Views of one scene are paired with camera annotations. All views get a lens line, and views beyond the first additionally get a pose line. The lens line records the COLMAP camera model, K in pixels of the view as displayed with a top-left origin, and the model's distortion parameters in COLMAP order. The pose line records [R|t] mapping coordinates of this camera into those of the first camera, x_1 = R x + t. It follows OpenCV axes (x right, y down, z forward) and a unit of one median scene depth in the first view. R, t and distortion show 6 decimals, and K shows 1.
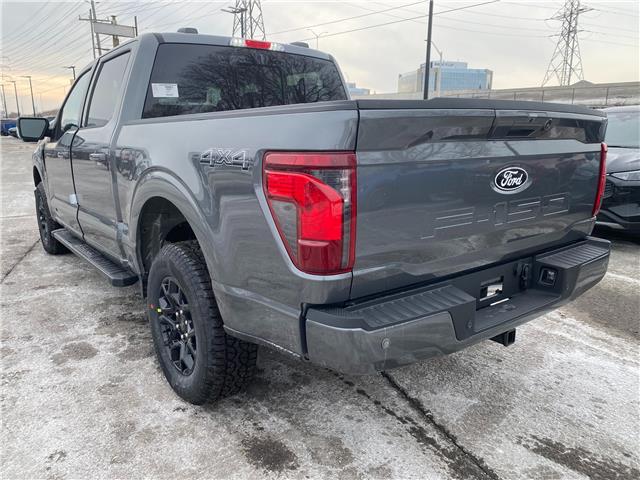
lens RADIAL K [[498.8, 0, 319.2], [0, 498.8, 241.5], [0, 0, 1]] dist [0.031417, -0.022235]
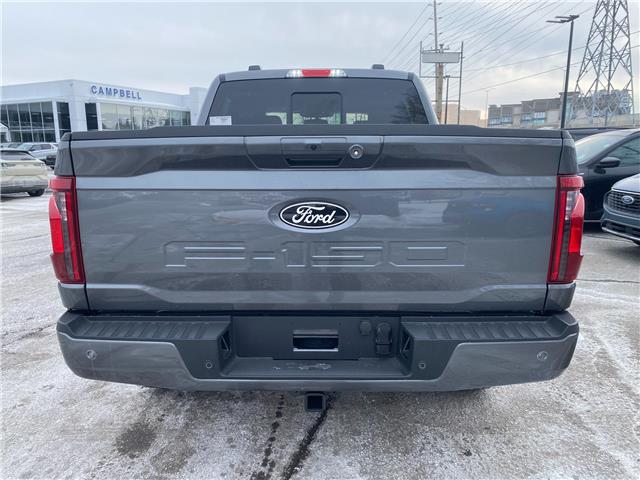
lens RADIAL K [[498.8, 0, 304.9], [0, 498.8, 250.8], [0, 0, 1]] dist [0.031417, -0.022235]
pose [[0.778718, 0.117989, -0.616179, 0.704320], [-0.132335, 0.990949, 0.022509, -0.064544], [0.613258, 0.064014, 0.787285, 0.256583]]
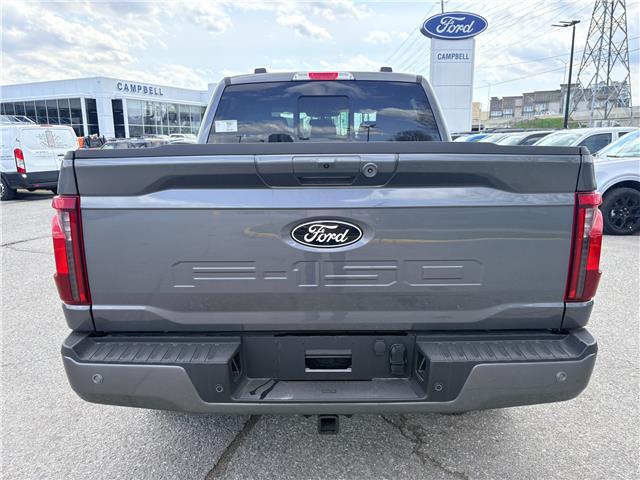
lens RADIAL K [[498.8, 0, 313.9], [0, 498.8, 246.4], [0, 0, 1]] dist [0.031417, -0.022235]
pose [[0.786748, 0.116696, -0.606144, 0.679433], [-0.126490, 0.991608, 0.026727, -0.097427], [0.604176, 0.055644, 0.794906, 0.261347]]
